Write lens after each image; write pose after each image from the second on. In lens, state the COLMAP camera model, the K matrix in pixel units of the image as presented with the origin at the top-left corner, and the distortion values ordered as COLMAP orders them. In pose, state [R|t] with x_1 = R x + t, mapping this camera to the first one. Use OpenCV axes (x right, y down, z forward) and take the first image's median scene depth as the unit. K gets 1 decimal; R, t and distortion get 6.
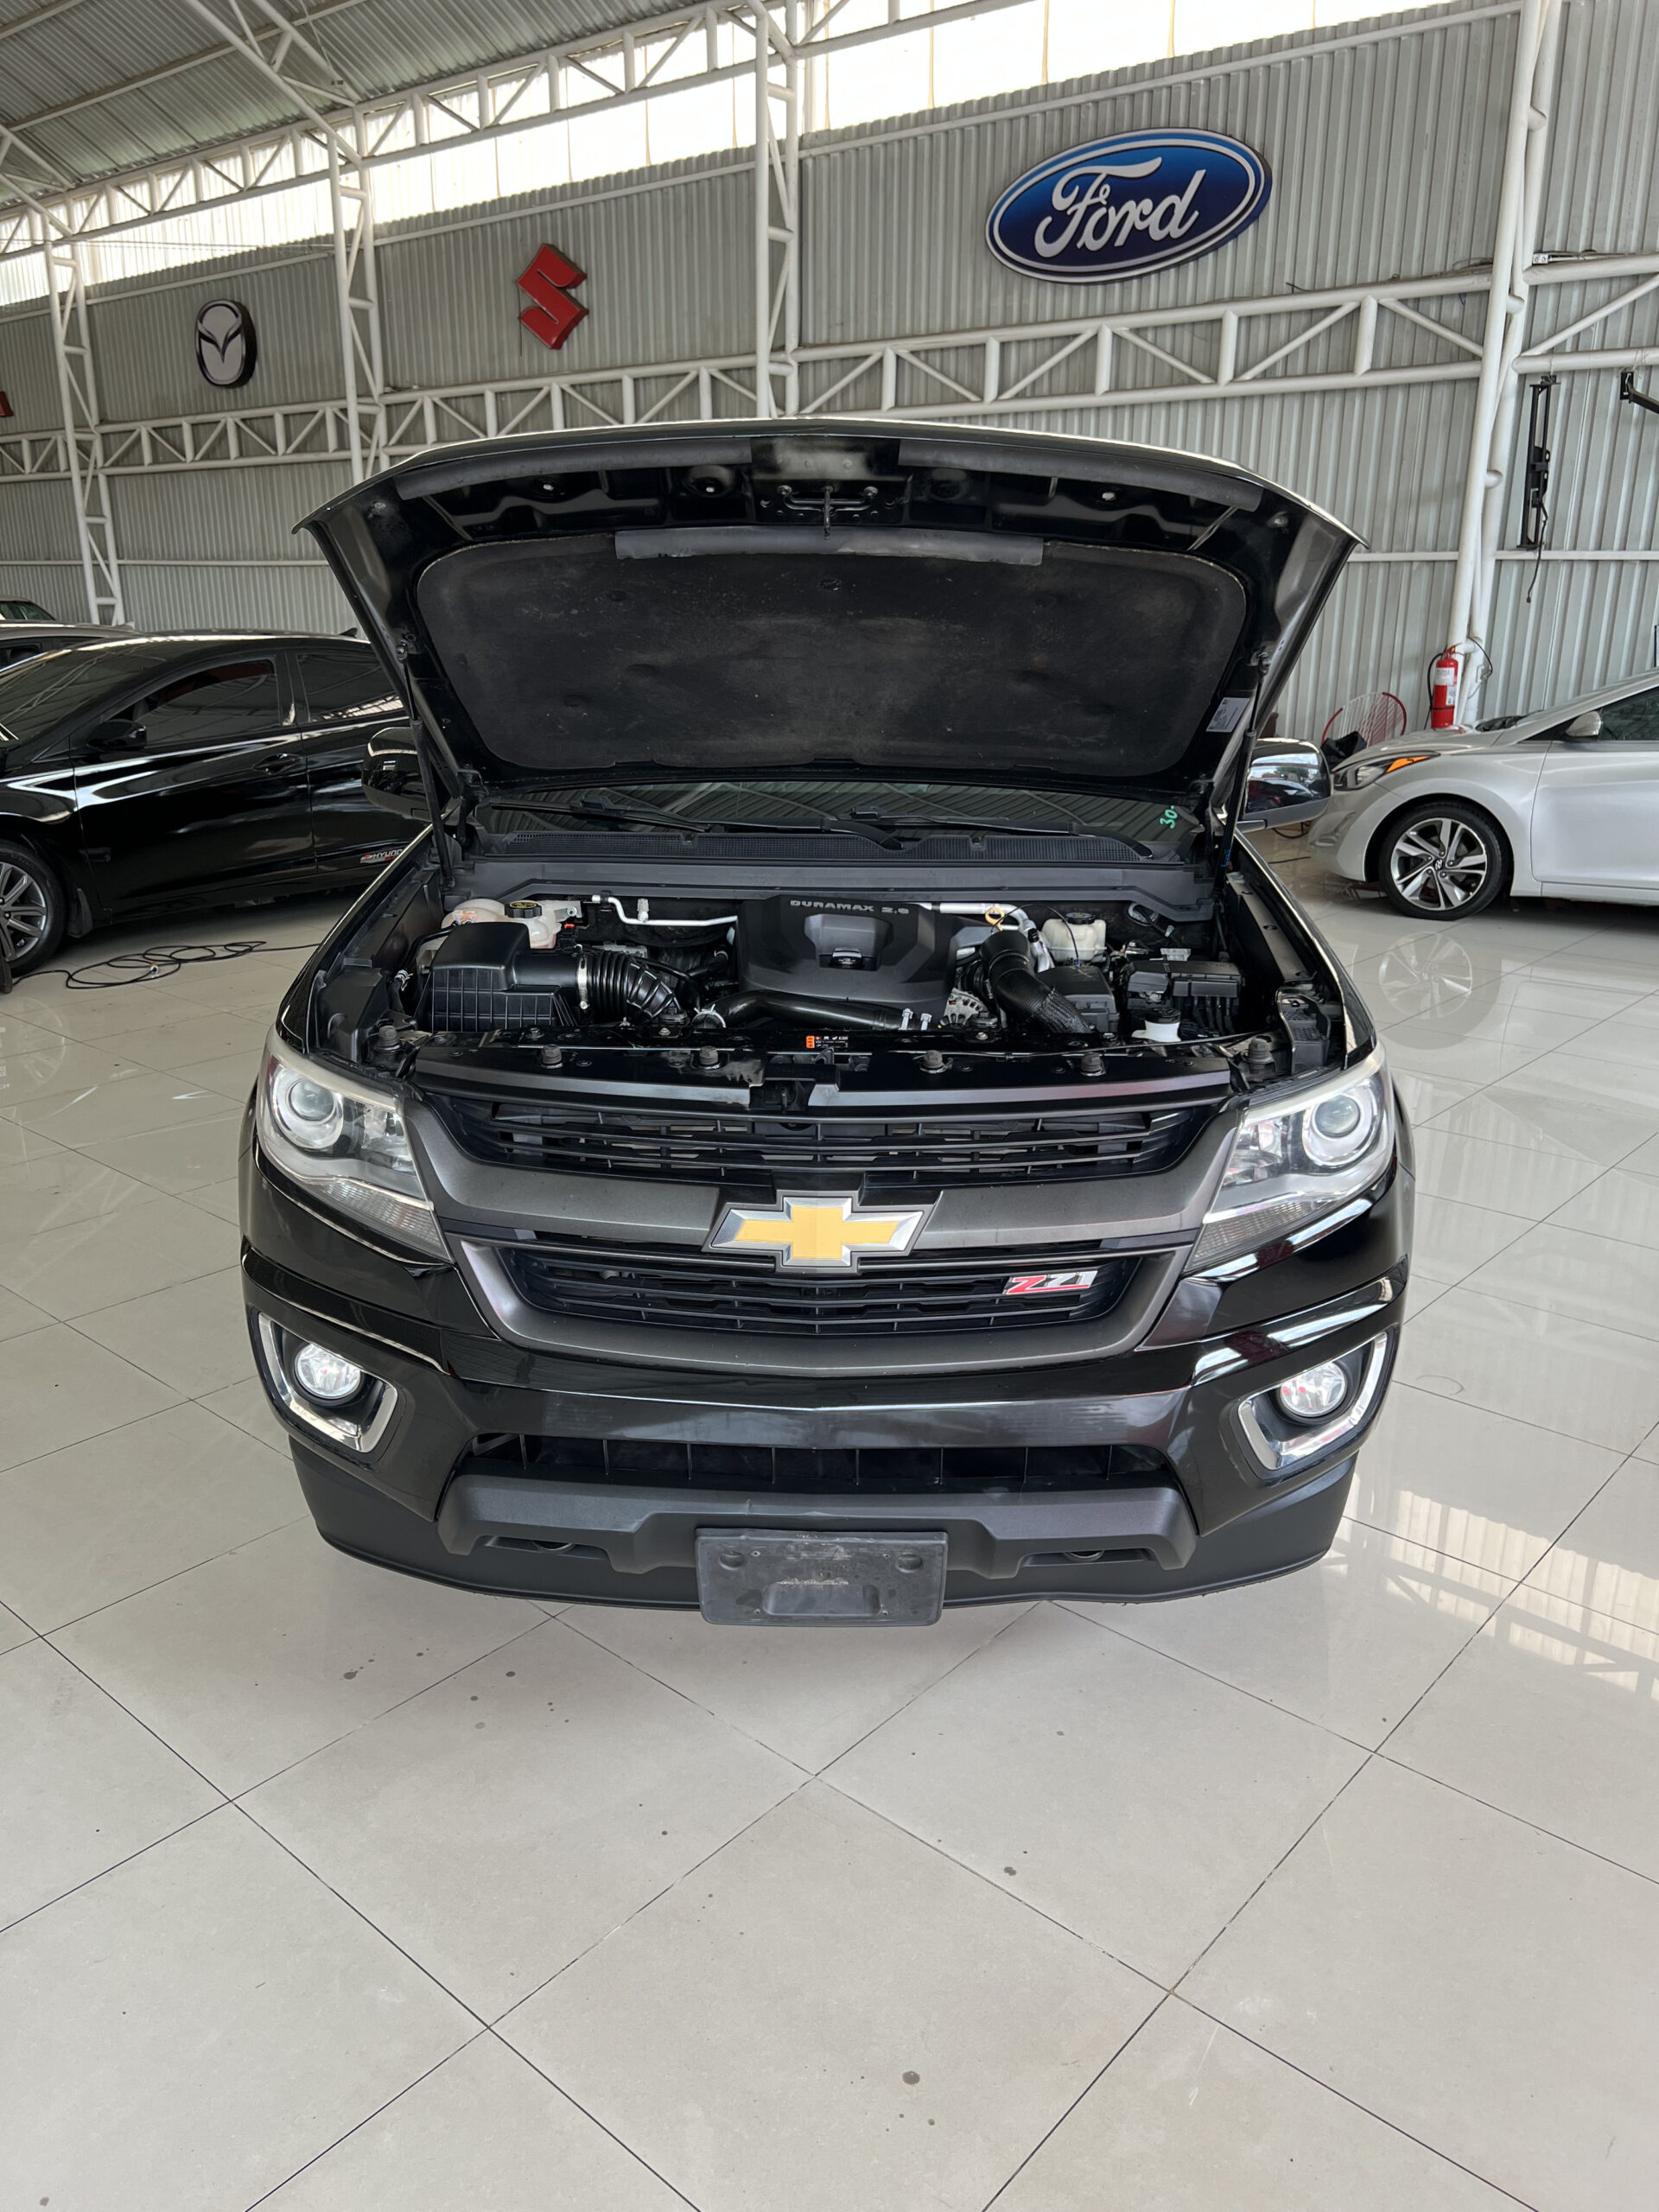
lens RADIAL K [[1698.3, 0, 835.0], [0, 1698.3, 1138.3], [0, 0, 1]] dist [0.022887, -0.025492]
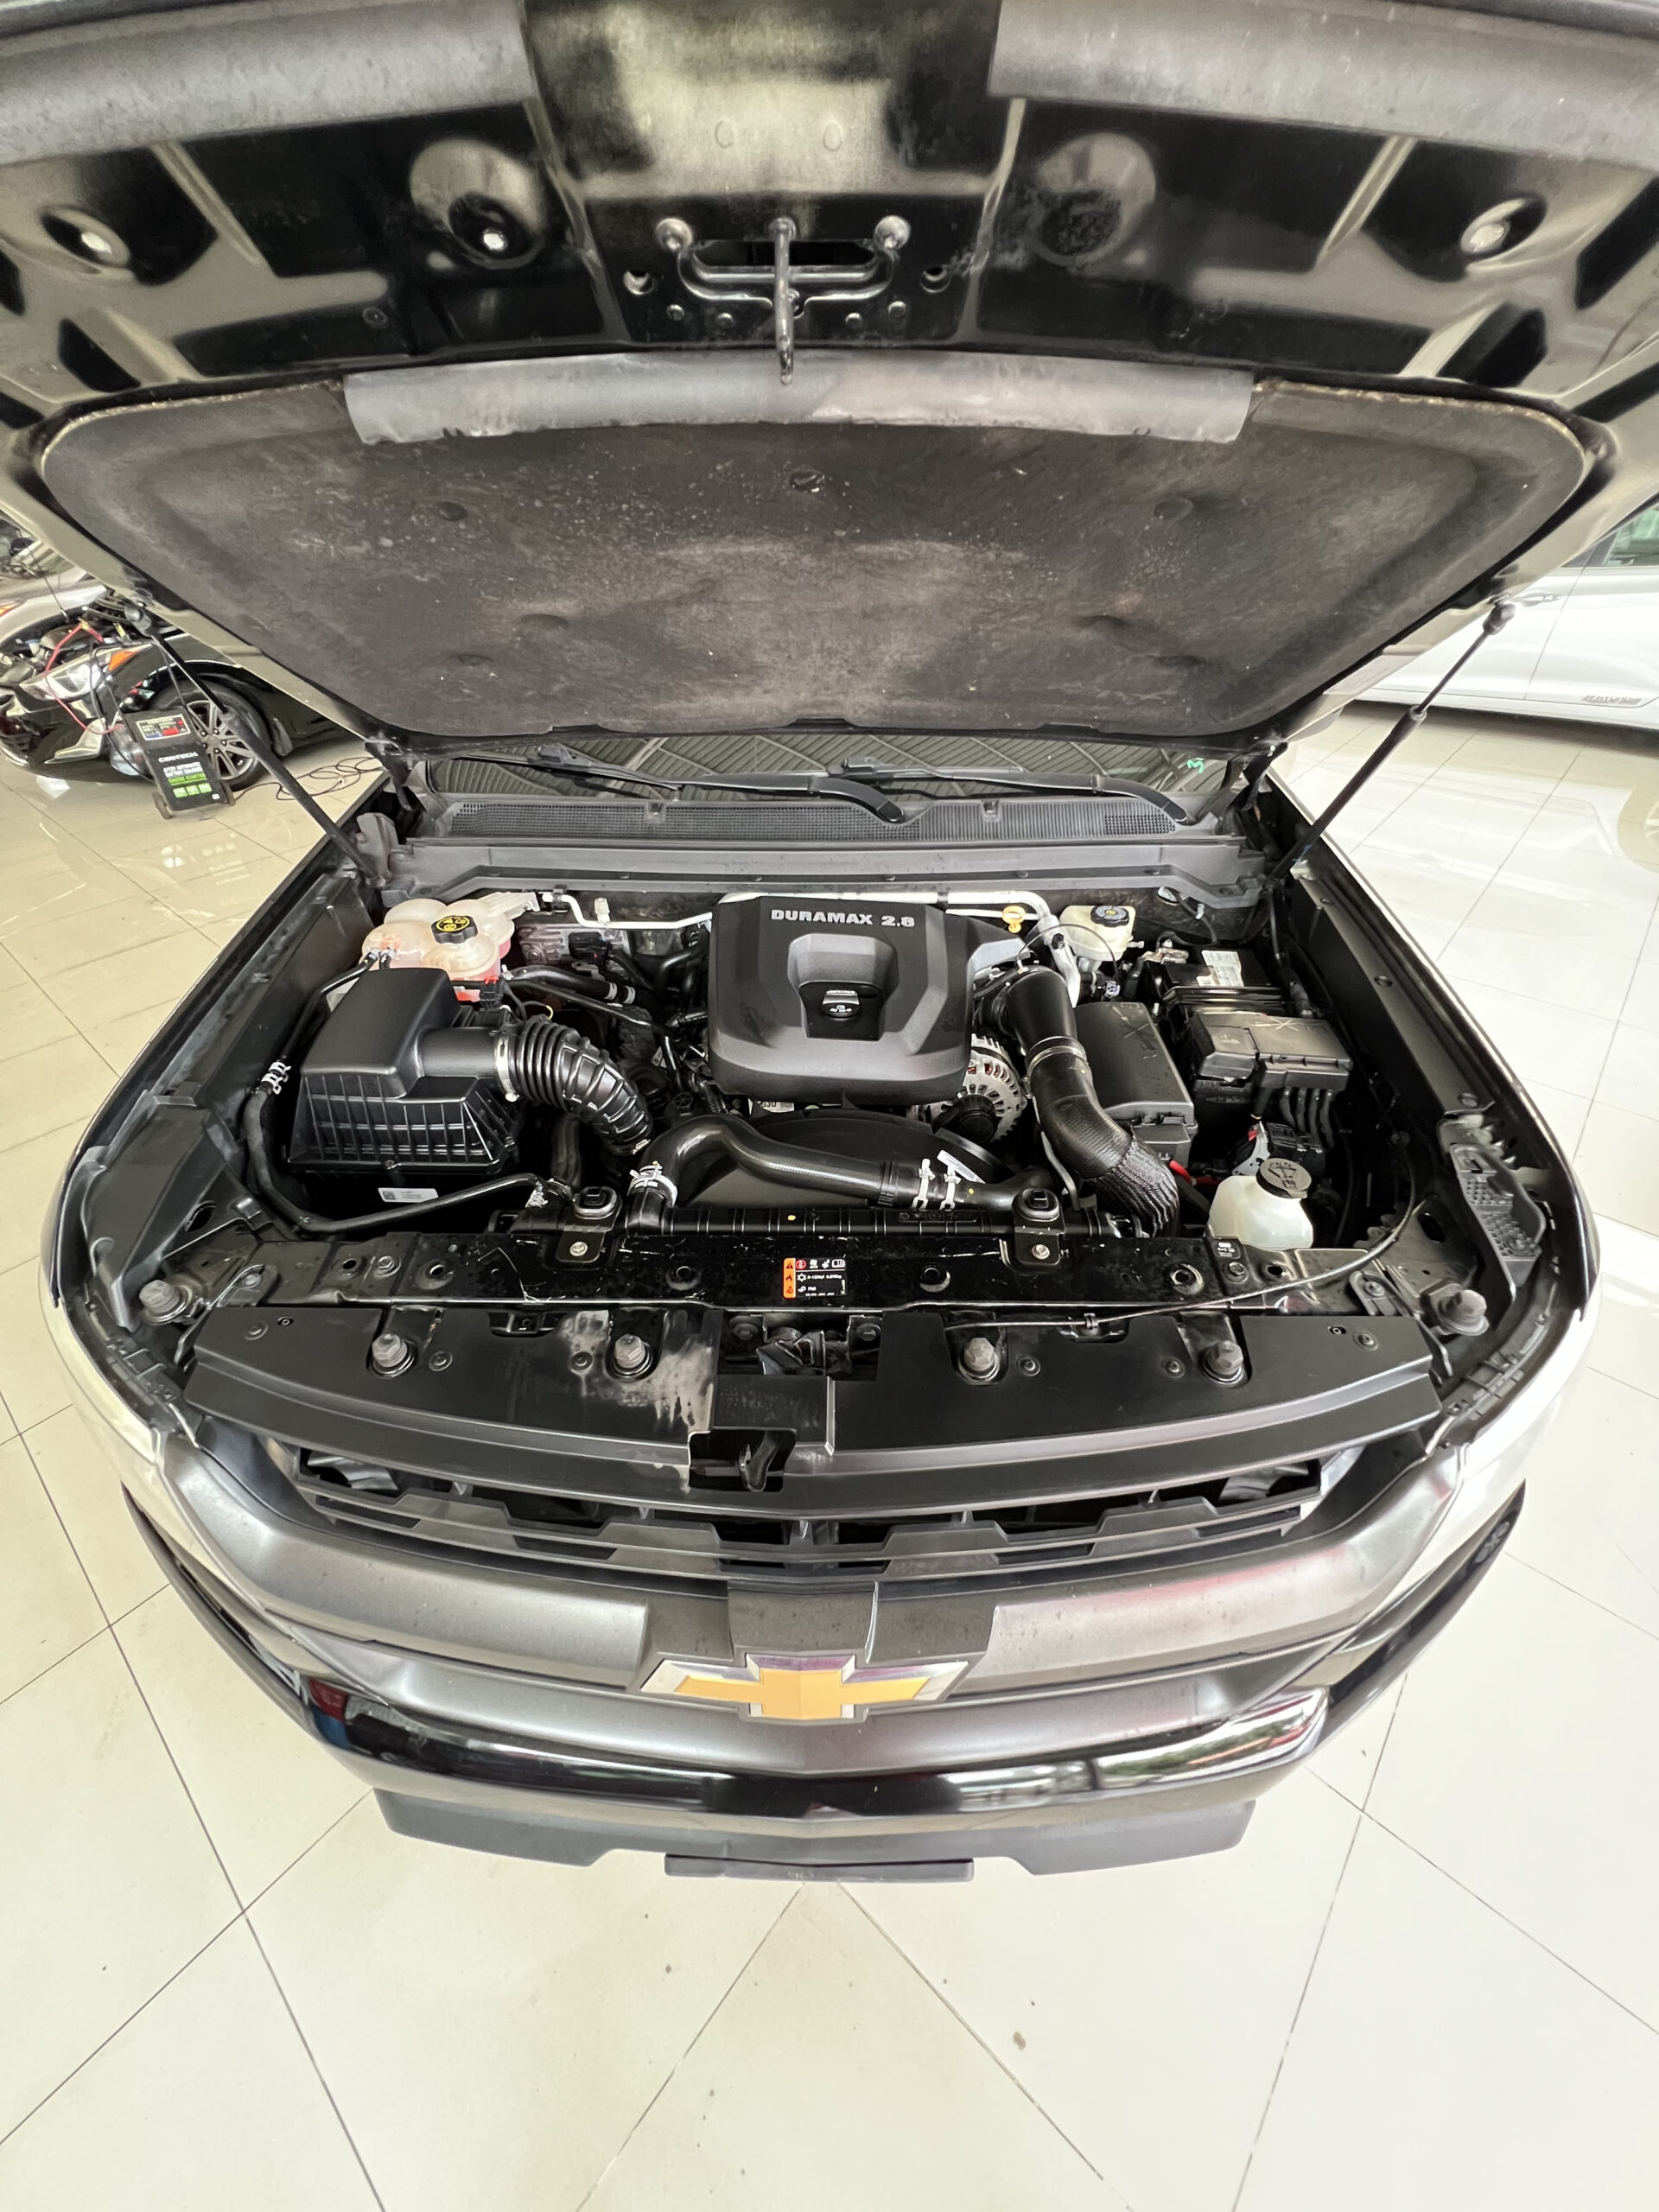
lens RADIAL K [[842.0, 0, 828.8], [0, 842.0, 1060.9], [0, 0, 1]] dist [-0.008571, 0.002283]
pose [[0.999880, -0.012823, -0.008739, 0.004656], [0.014951, 0.946859, 0.321300, -0.216180], [0.004155, -0.321392, 0.946937, 0.624950]]
